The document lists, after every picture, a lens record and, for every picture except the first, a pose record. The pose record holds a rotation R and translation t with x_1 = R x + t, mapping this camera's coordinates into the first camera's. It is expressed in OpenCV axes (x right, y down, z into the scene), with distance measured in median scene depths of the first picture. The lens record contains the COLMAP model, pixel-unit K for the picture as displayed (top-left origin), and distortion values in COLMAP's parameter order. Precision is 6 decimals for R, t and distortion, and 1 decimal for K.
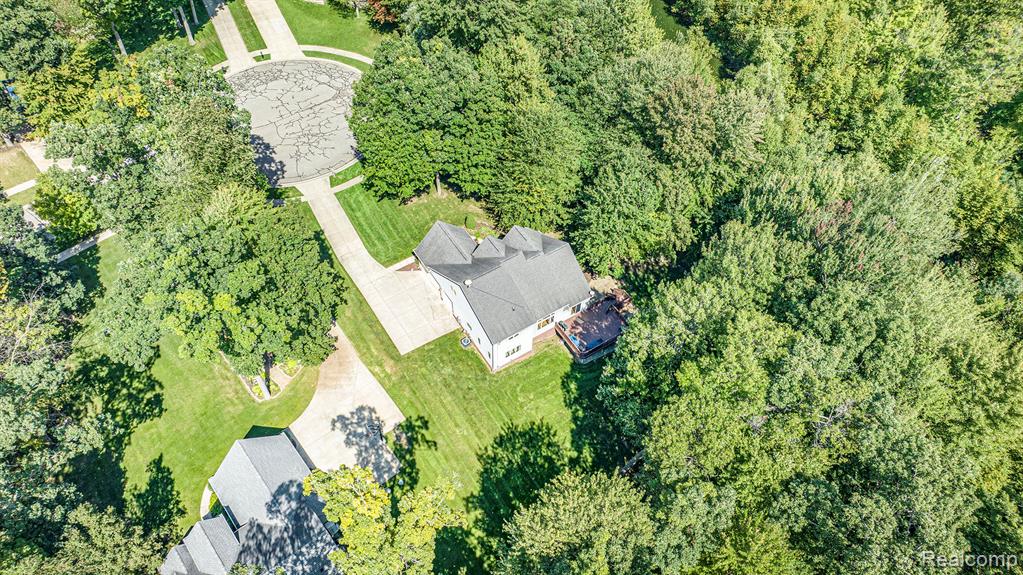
lens RADIAL K [[706.1, 0, 506.7], [0, 706.1, 282.4], [0, 0, 1]] dist [-0.003065, 0.011961]
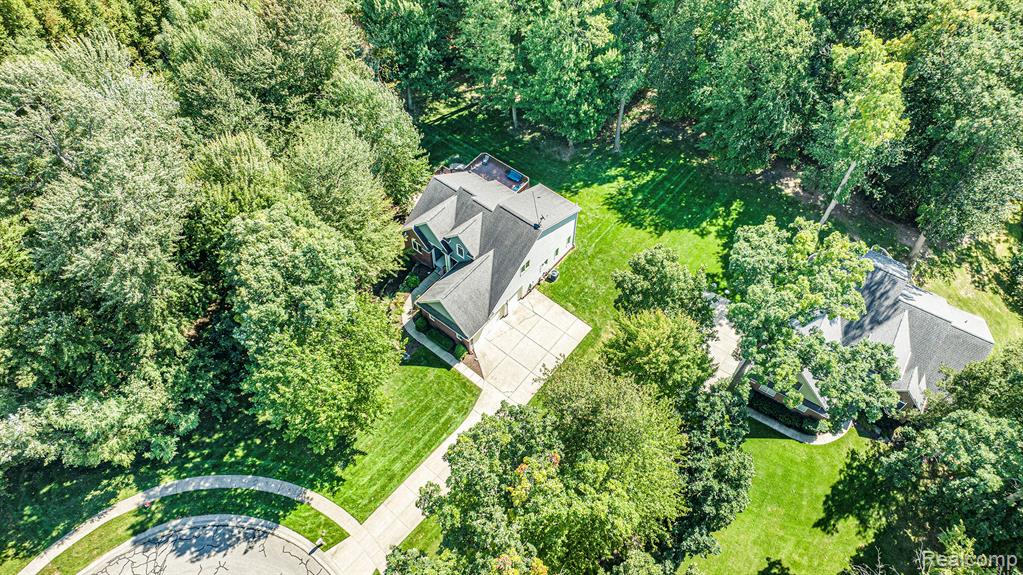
lens RADIAL K [[706.1, 0, 520.1], [0, 706.1, 291.7], [0, 0, 1]] dist [-0.003065, 0.011961]
pose [[-0.323272, -0.783640, 0.530475, -0.595149], [0.747893, 0.131881, 0.650587, -0.590992], [-0.579785, 0.607055, 0.543446, 0.571449]]
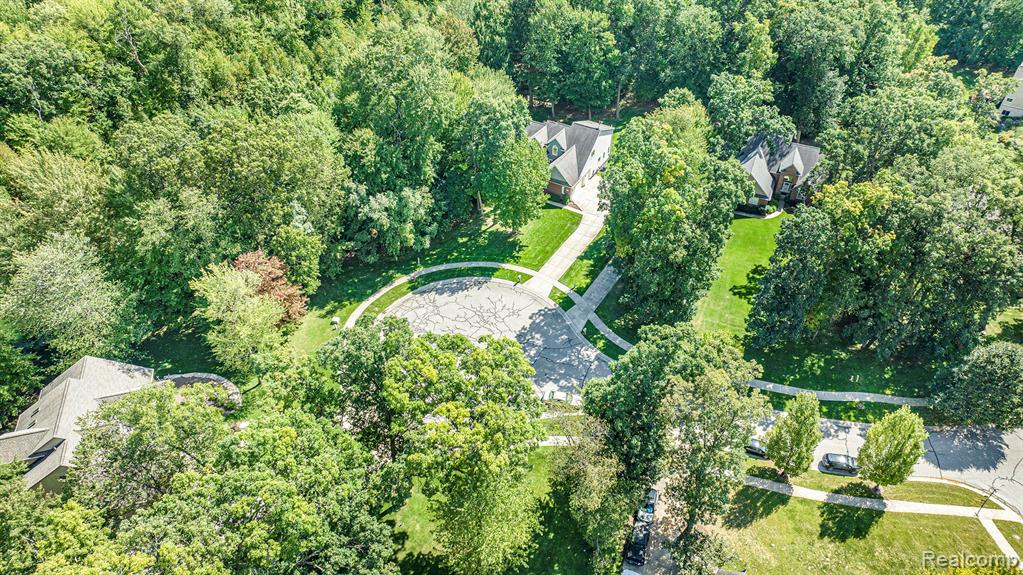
lens RADIAL K [[706.1, 0, 507.3], [0, 706.1, 281.2], [0, 0, 1]] dist [-0.003065, 0.011961]
pose [[-0.464894, -0.593110, 0.657339, -1.269774], [0.699092, 0.209665, 0.683602, -1.213984], [-0.543272, 0.777342, 0.317166, 0.870974]]
